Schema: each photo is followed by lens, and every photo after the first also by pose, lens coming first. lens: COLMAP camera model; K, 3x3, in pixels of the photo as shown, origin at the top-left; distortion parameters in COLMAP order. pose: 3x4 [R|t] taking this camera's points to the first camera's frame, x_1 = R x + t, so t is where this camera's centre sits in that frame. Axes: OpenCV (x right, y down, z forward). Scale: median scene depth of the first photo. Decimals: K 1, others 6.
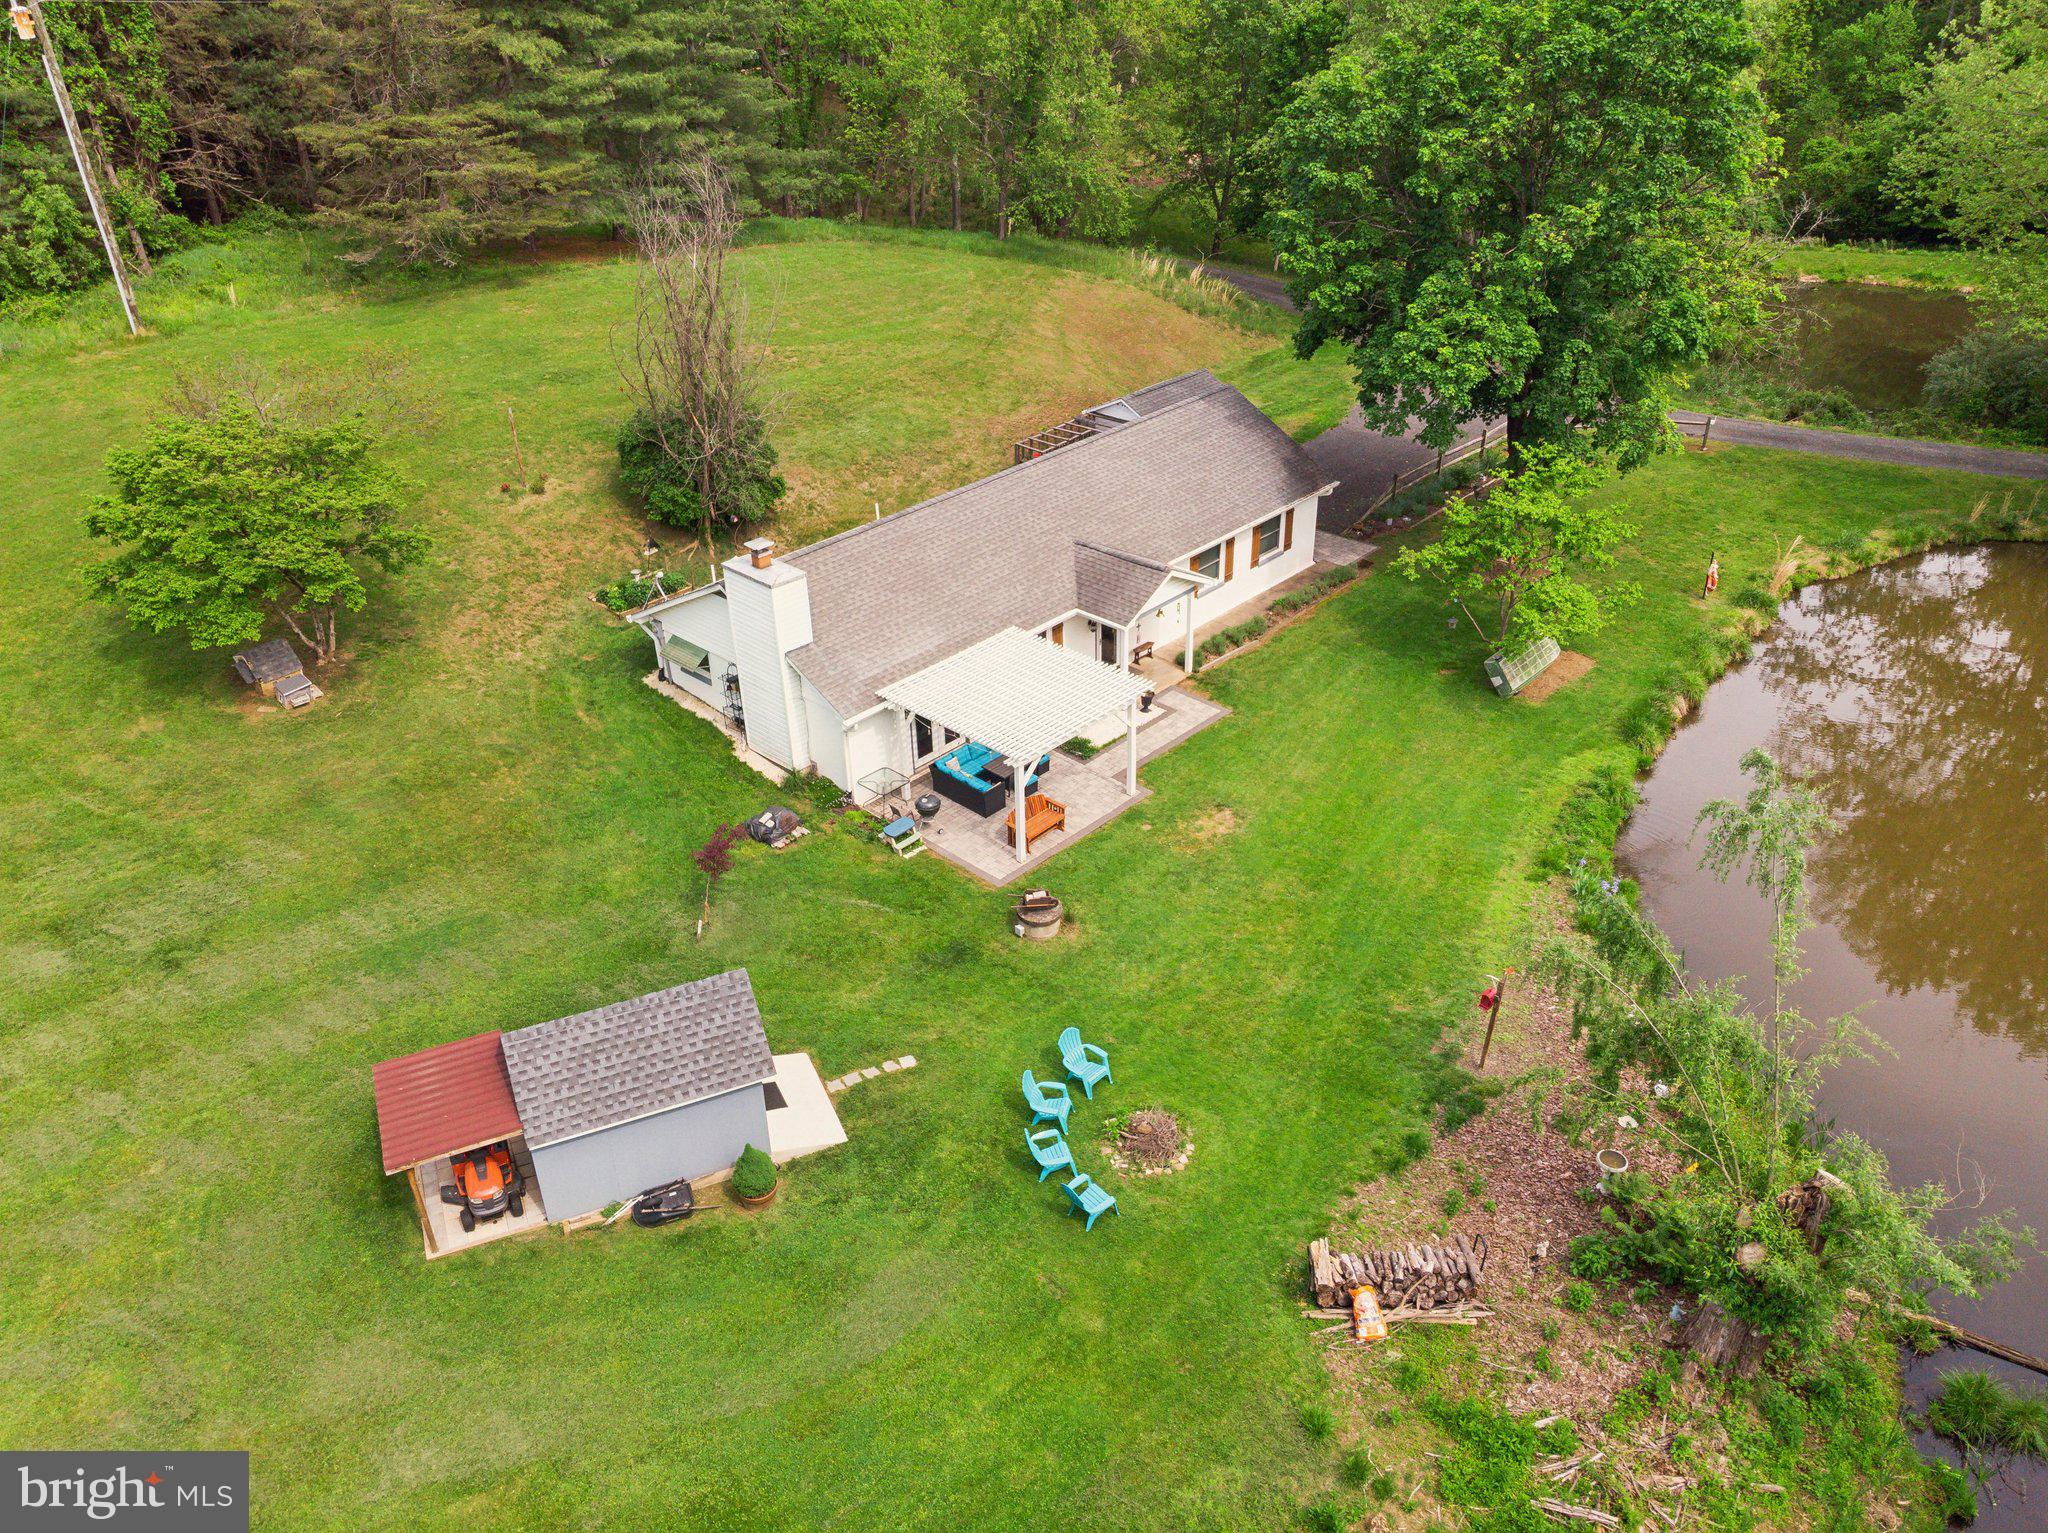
lens RADIAL K [[1528.2, 0, 1024.0], [0, 1528.2, 766.5], [0, 0, 1]] dist [0.028486, -0.051572]
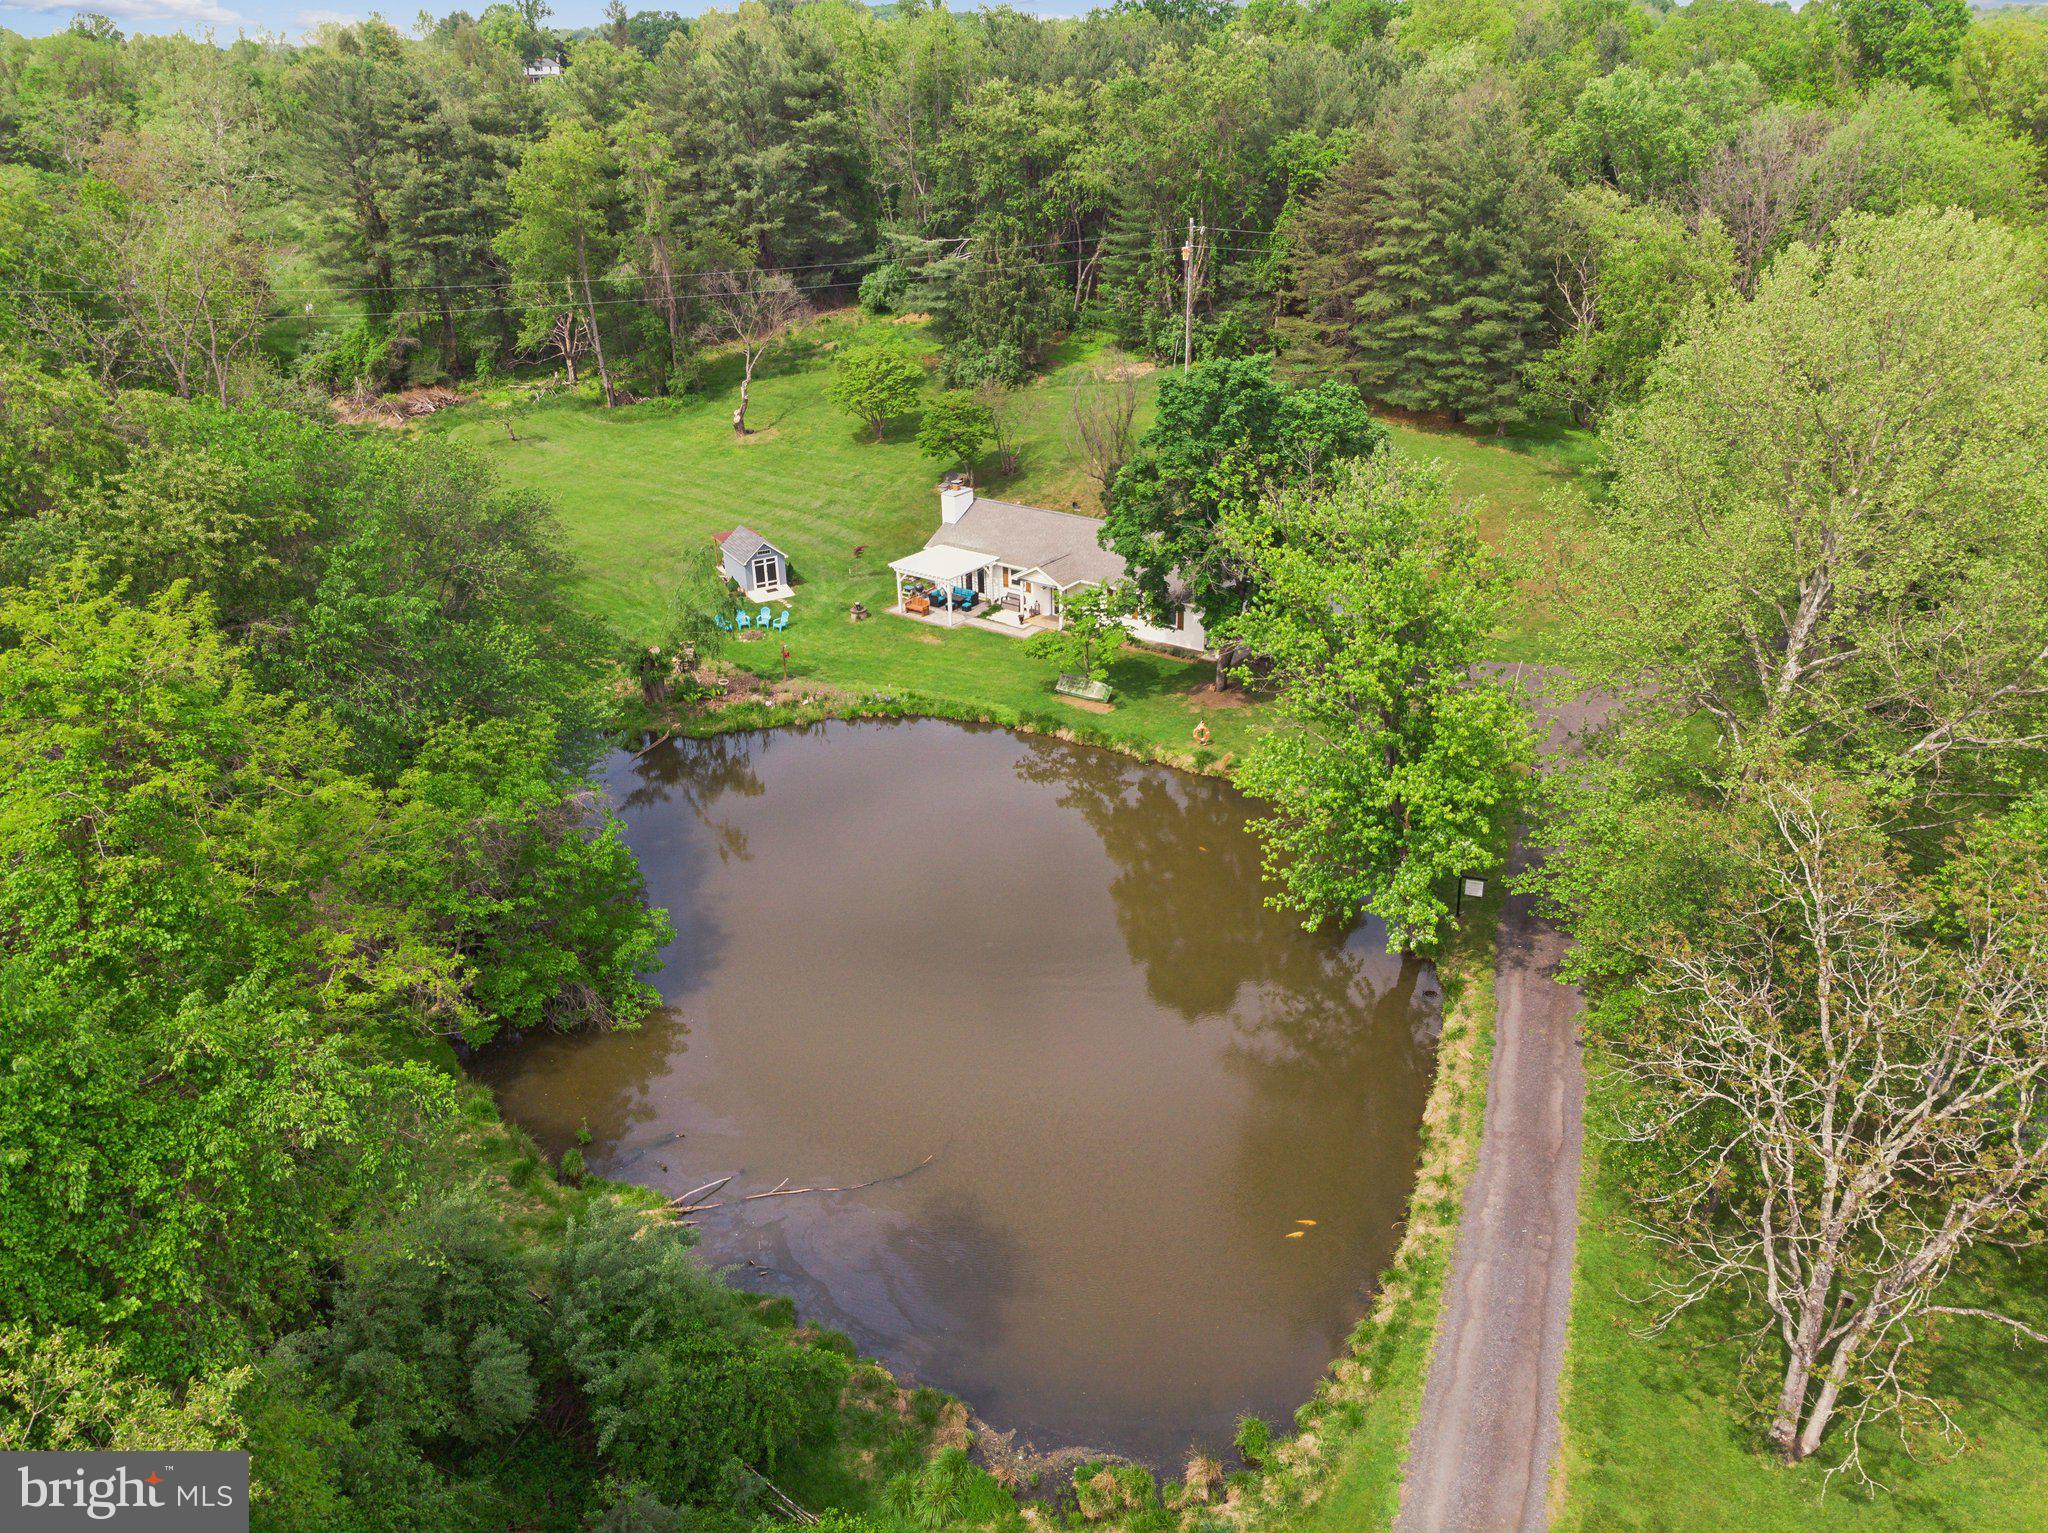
lens RADIAL K [[1471.1, 0, 1004.0], [0, 1471.1, 776.5], [0, 0, 1]] dist [0.002509, 0.001265]
pose [[0.089719, 0.456209, -0.885338, 2.060770], [-0.485266, 0.796296, 0.361151, -0.616670], [0.869751, 0.397223, 0.292825, 0.442398]]
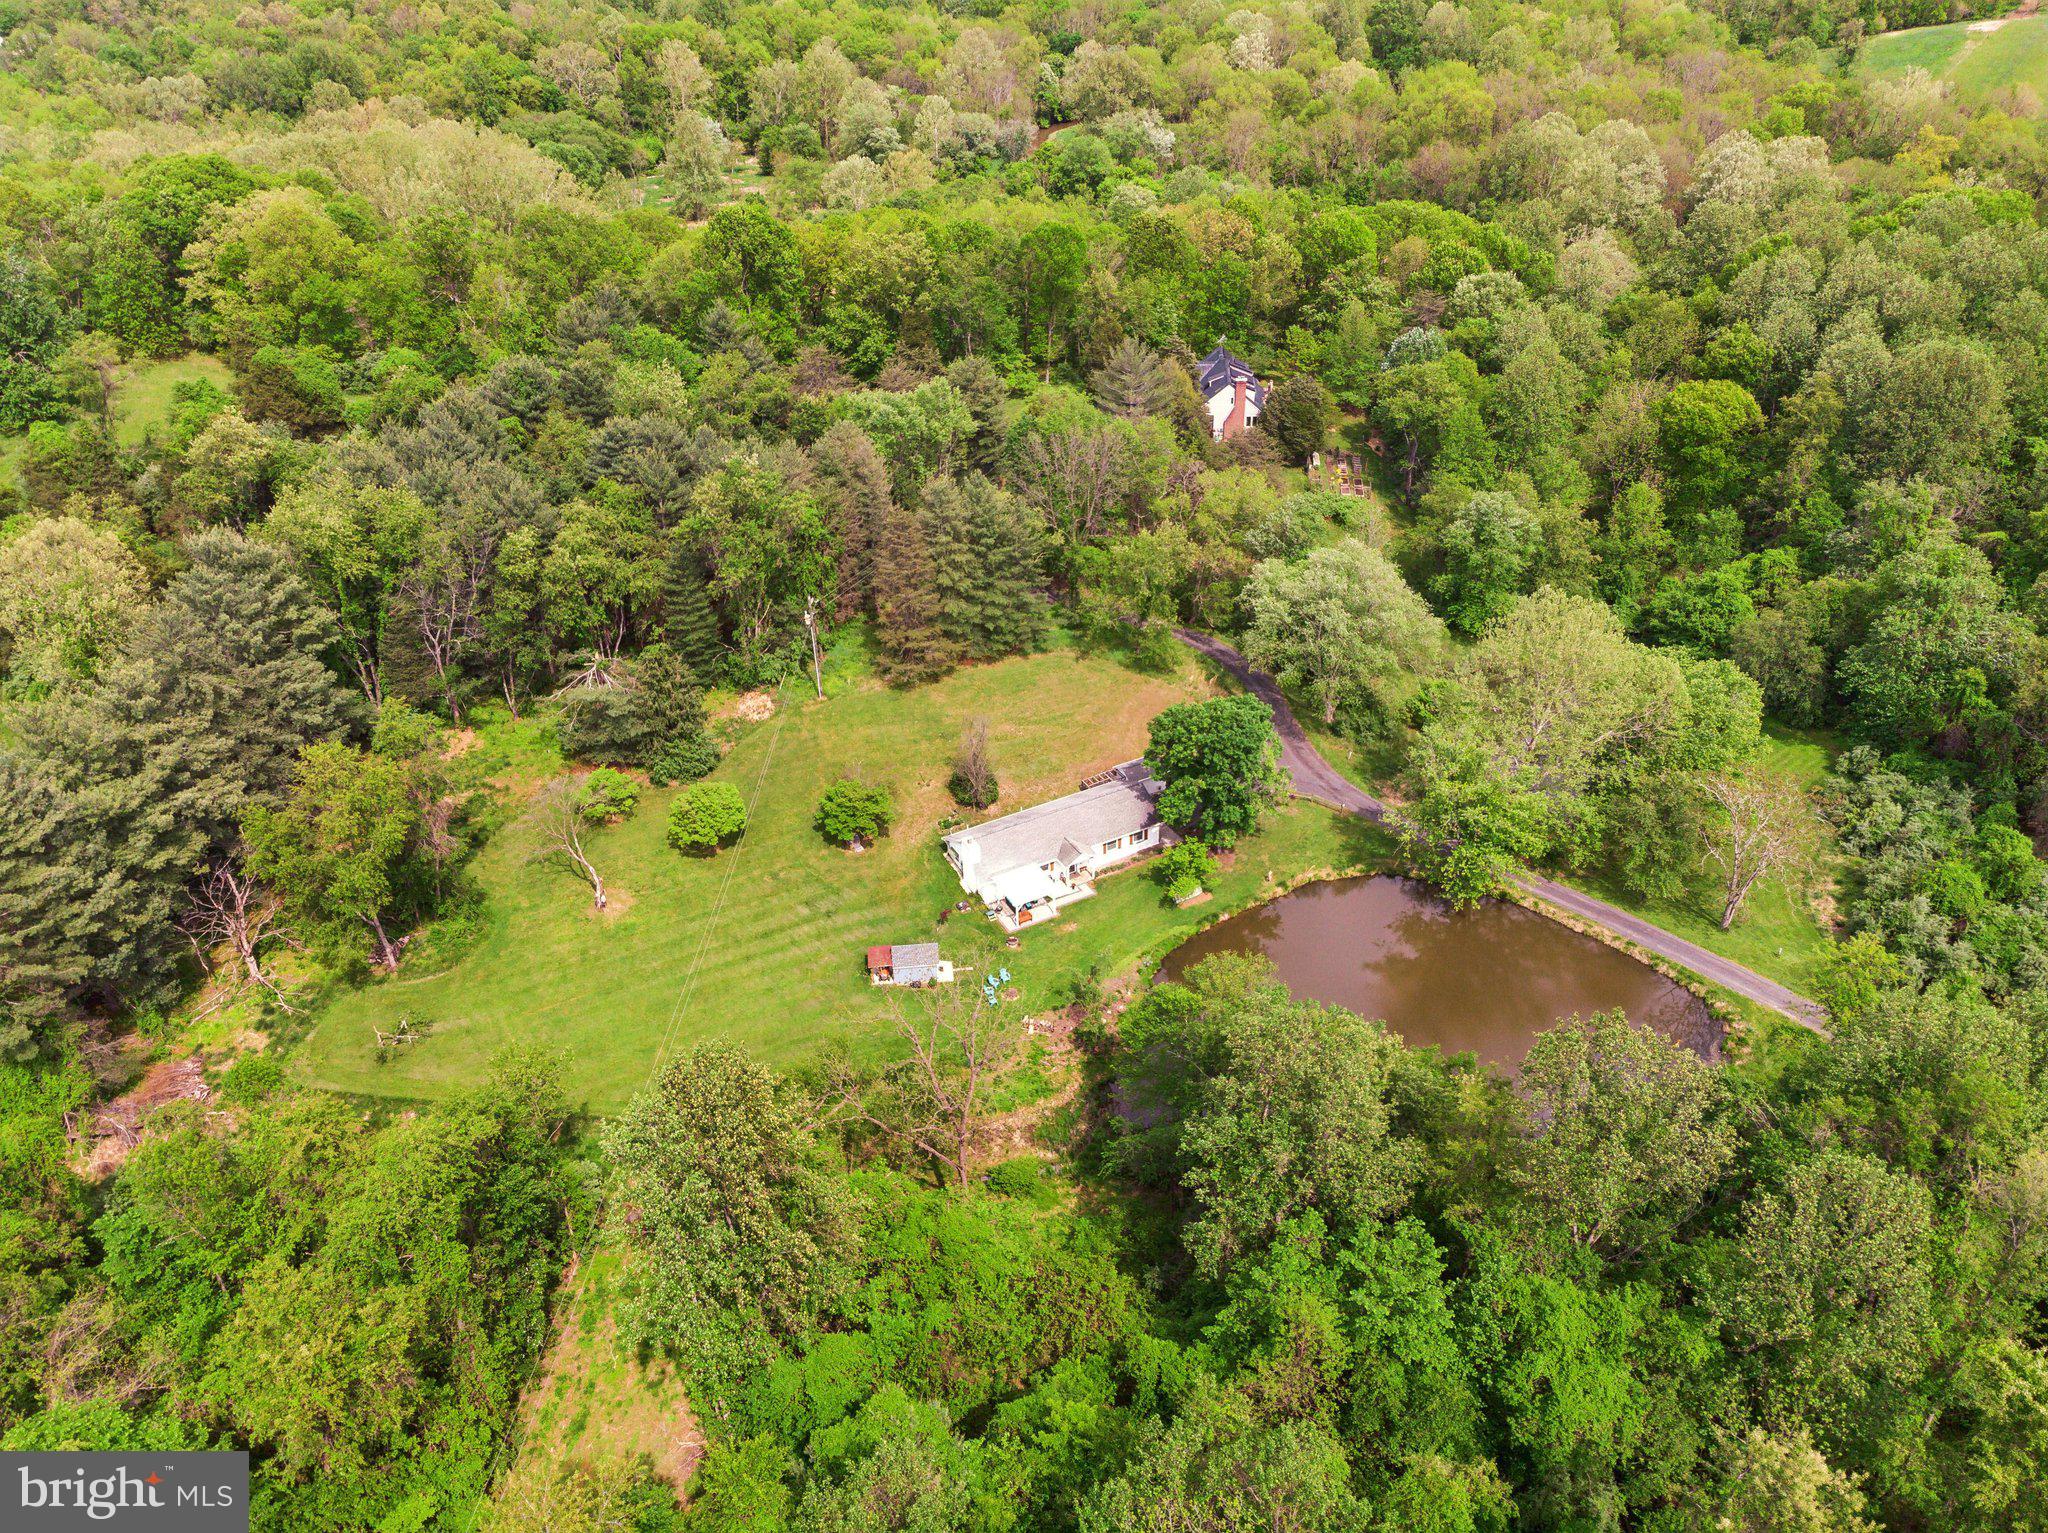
lens RADIAL K [[1500.5, 0, 1016.6], [0, 1500.5, 780.1], [0, 0, 1]] dist [-0.023279, 0.036993]
pose [[0.949743, 0.172127, -0.261458, 0.825653], [-0.158490, 0.984692, 0.072541, -0.519952], [0.269942, -0.027457, 0.962485, -2.400415]]
